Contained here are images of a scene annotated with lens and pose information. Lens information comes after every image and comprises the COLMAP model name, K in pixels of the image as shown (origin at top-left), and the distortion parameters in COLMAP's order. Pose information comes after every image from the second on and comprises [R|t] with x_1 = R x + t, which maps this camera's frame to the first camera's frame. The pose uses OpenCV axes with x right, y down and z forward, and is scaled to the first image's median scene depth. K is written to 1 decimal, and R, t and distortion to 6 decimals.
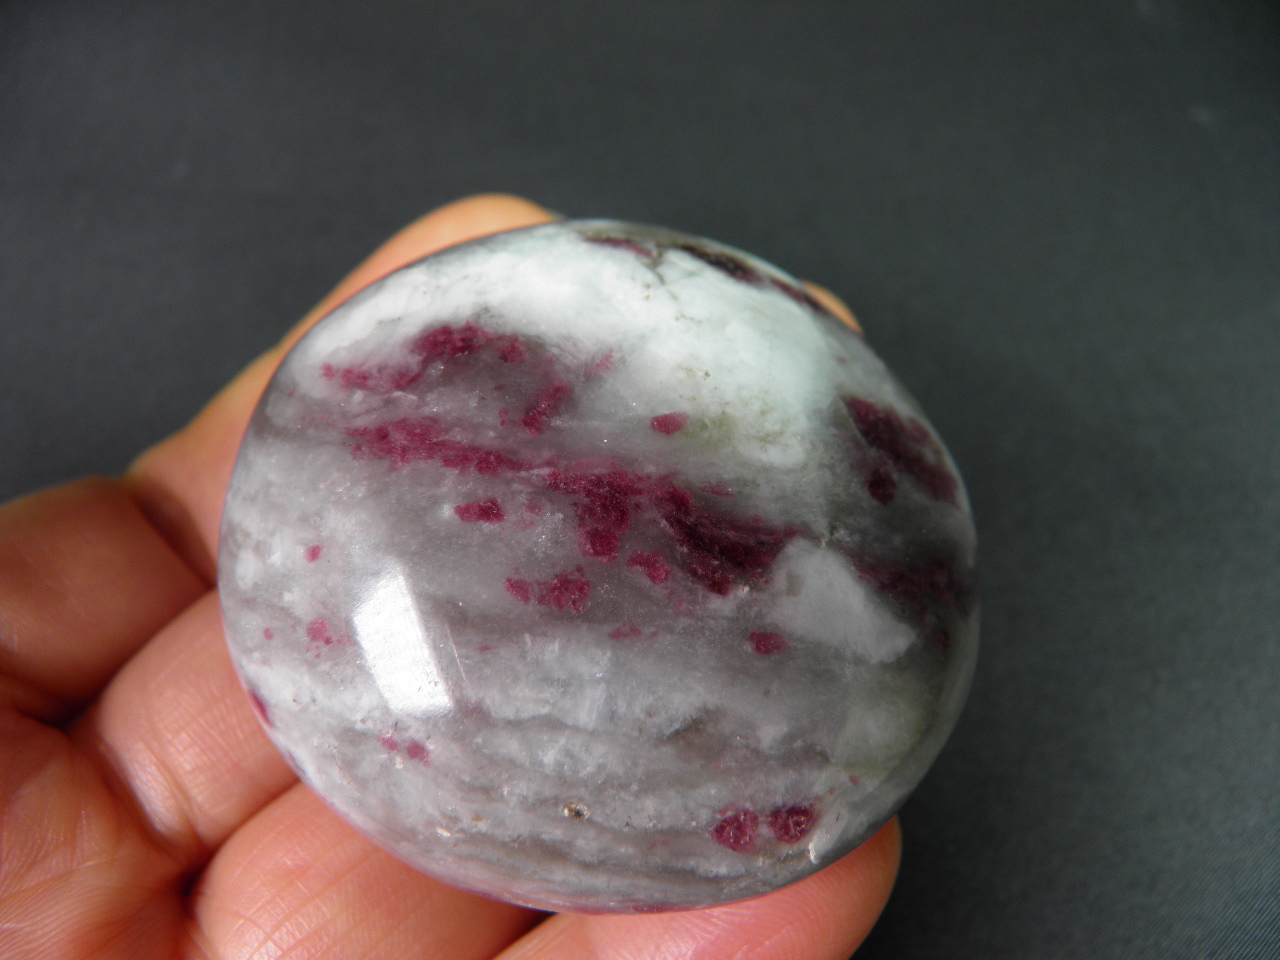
lens RADIAL K [[1048.0, 0, 647.7], [0, 1048.0, 484.7], [0, 0, 1]] dist [-0.188404, 0.073576]
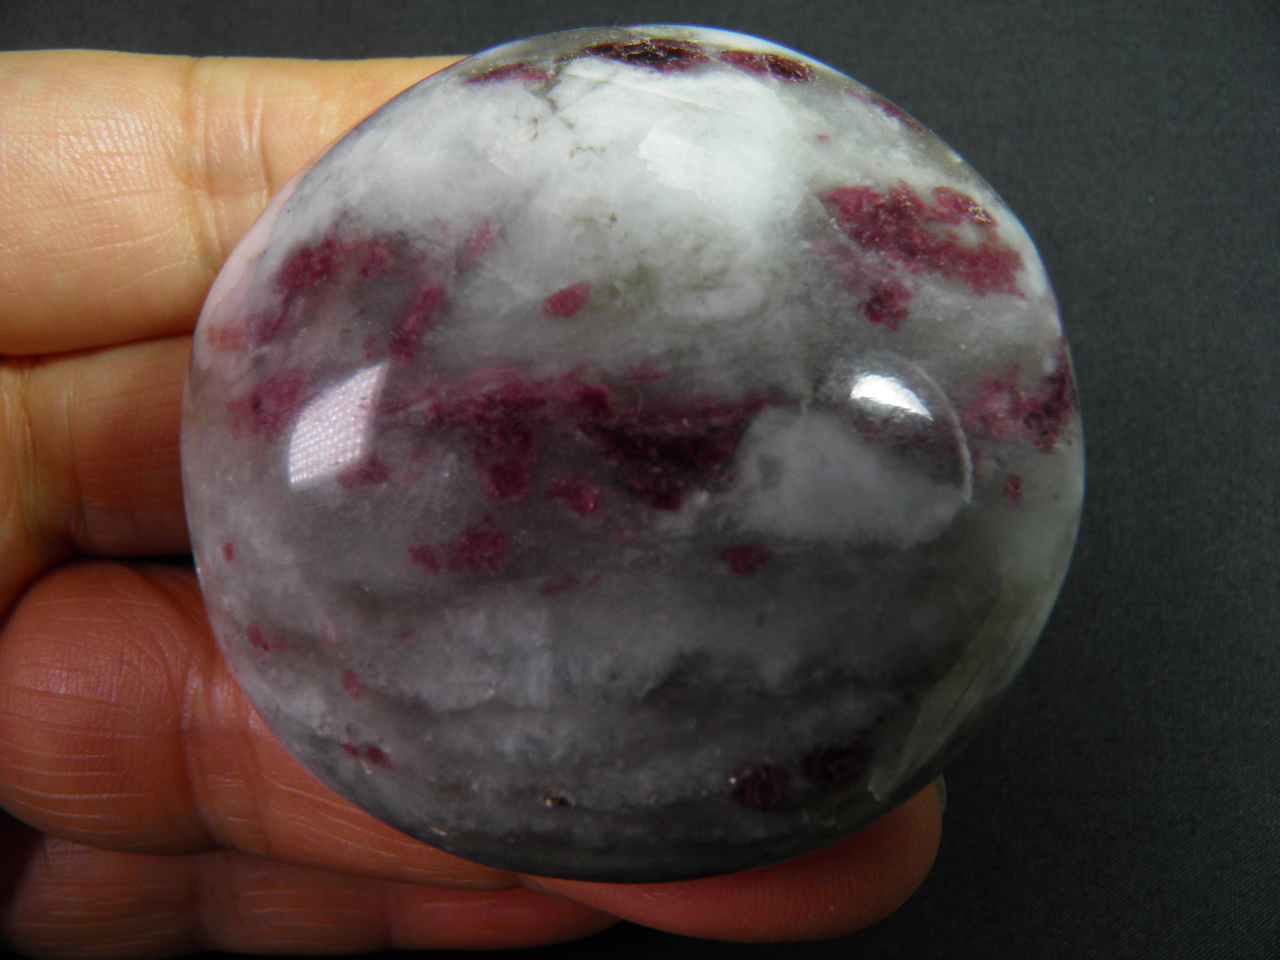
lens RADIAL K [[1048.0, 0, 647.7], [0, 1048.0, 484.7], [0, 0, 1]] dist [-0.188404, 0.073576]
pose [[0.944377, -0.202198, -0.259360, 0.250873], [0.250532, 0.953227, 0.169092, -0.045611], [0.213039, -0.224665, 0.950863, 0.264477]]
